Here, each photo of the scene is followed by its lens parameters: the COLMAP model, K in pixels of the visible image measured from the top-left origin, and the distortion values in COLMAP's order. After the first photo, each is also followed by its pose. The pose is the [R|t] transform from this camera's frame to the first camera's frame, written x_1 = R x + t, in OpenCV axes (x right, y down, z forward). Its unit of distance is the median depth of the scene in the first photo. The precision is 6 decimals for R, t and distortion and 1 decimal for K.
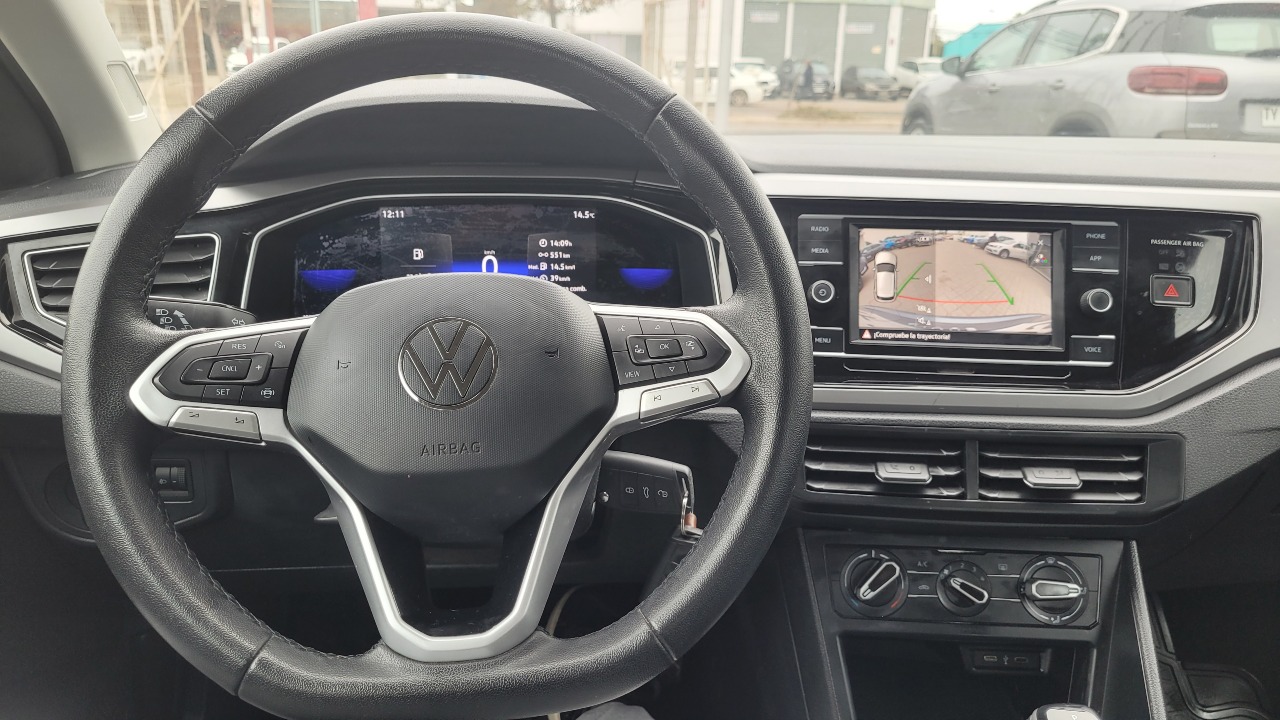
lens RADIAL K [[960.3, 0, 632.7], [0, 960.3, 357.6], [0, 0, 1]] dist [0.052055, -0.046715]
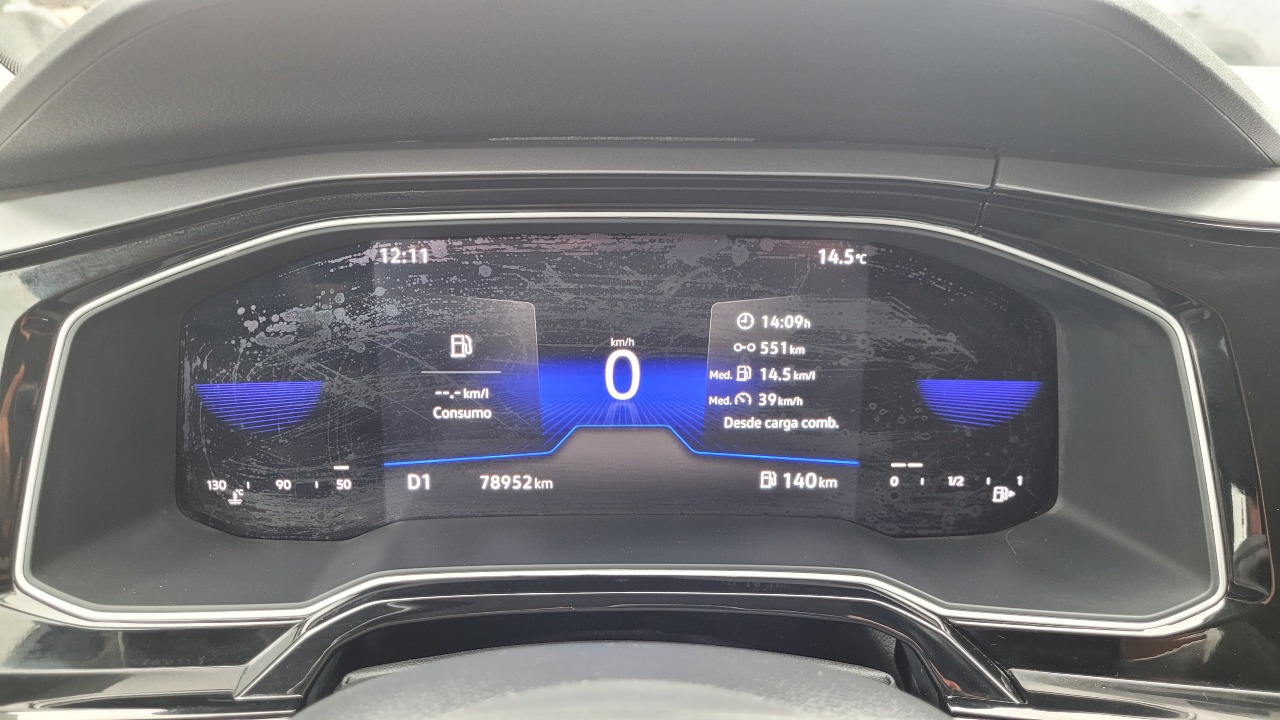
lens RADIAL K [[960.3, 0, 632.7], [0, 960.3, 357.6], [0, 0, 1]] dist [0.052055, -0.046715]
pose [[0.998943, 0.010548, -0.044728, -0.125735], [-0.007779, 0.998068, 0.061643, -0.130738], [0.045292, -0.061230, 0.997096, 0.570013]]
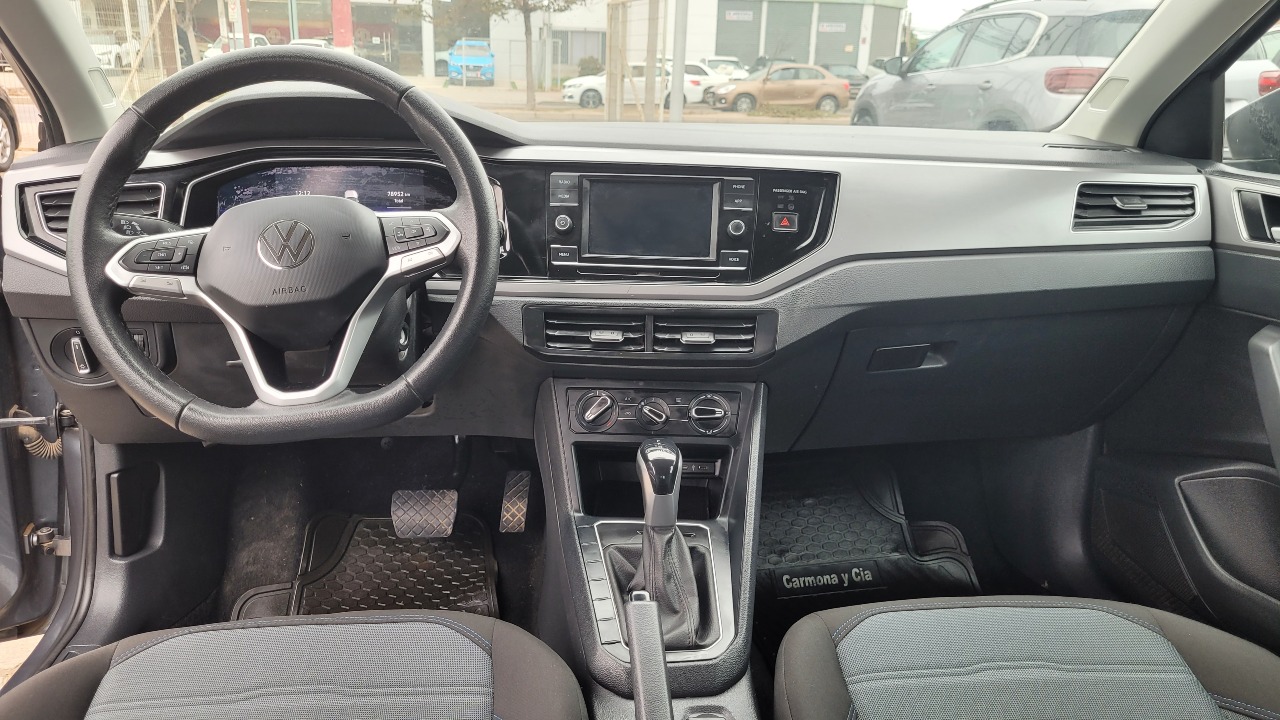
lens RADIAL K [[960.3, 0, 632.7], [0, 960.3, 357.6], [0, 0, 1]] dist [0.052055, -0.046715]
pose [[0.999815, -0.001465, 0.019180, 0.258704], [0.001414, 0.999995, 0.002683, 0.133203], [-0.019184, -0.002656, 0.999812, -0.499056]]
